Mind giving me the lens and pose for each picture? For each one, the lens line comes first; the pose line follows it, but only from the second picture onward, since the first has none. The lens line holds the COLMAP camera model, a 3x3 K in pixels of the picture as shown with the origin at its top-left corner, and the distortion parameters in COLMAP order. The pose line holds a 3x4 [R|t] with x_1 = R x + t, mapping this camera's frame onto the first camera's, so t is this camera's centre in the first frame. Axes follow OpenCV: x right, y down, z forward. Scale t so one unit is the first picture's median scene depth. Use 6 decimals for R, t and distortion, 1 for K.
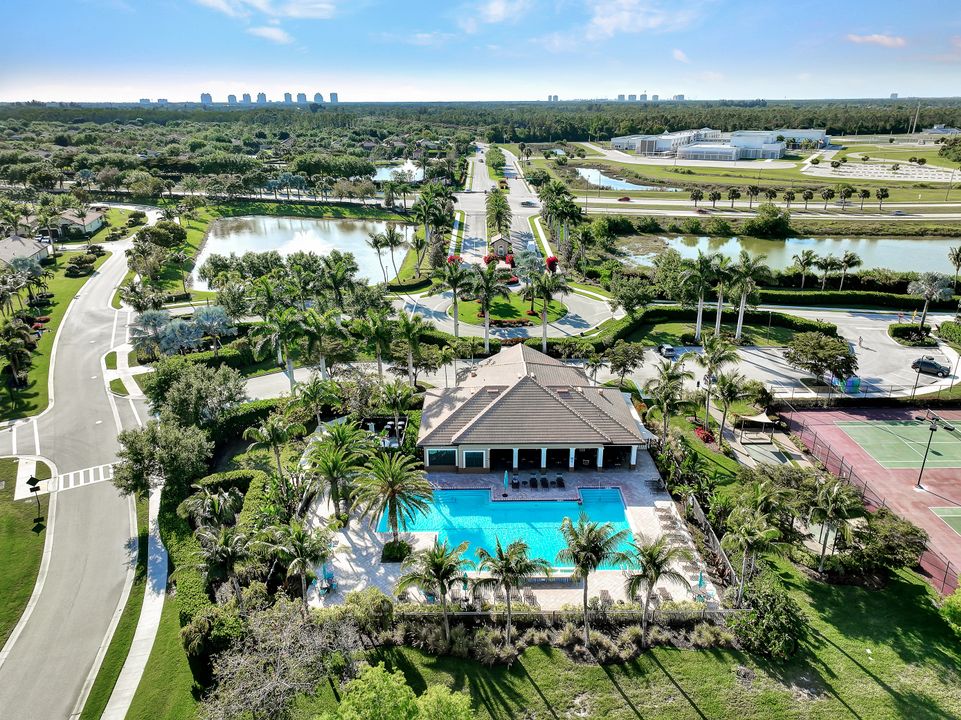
lens RADIAL K [[670.0, 0, 480.5], [0, 670.0, 360.0], [0, 0, 1]] dist [0.004628, 0.000729]
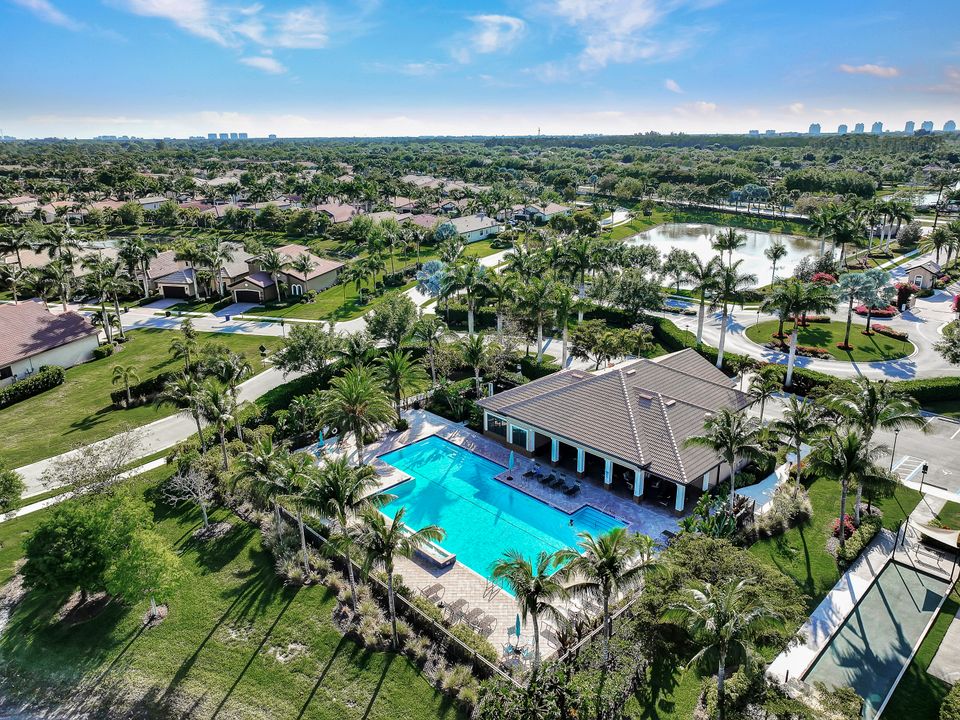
lens RADIAL K [[669.3, 0, 480.0], [0, 669.3, 360.0], [0, 0, 1]] dist [0.004628, 0.000729]
pose [[0.692737, 0.227392, -0.684404, 0.548329], [-0.254780, 0.964963, 0.062726, 0.003801], [0.674687, 0.130920, 0.726400, 0.289326]]
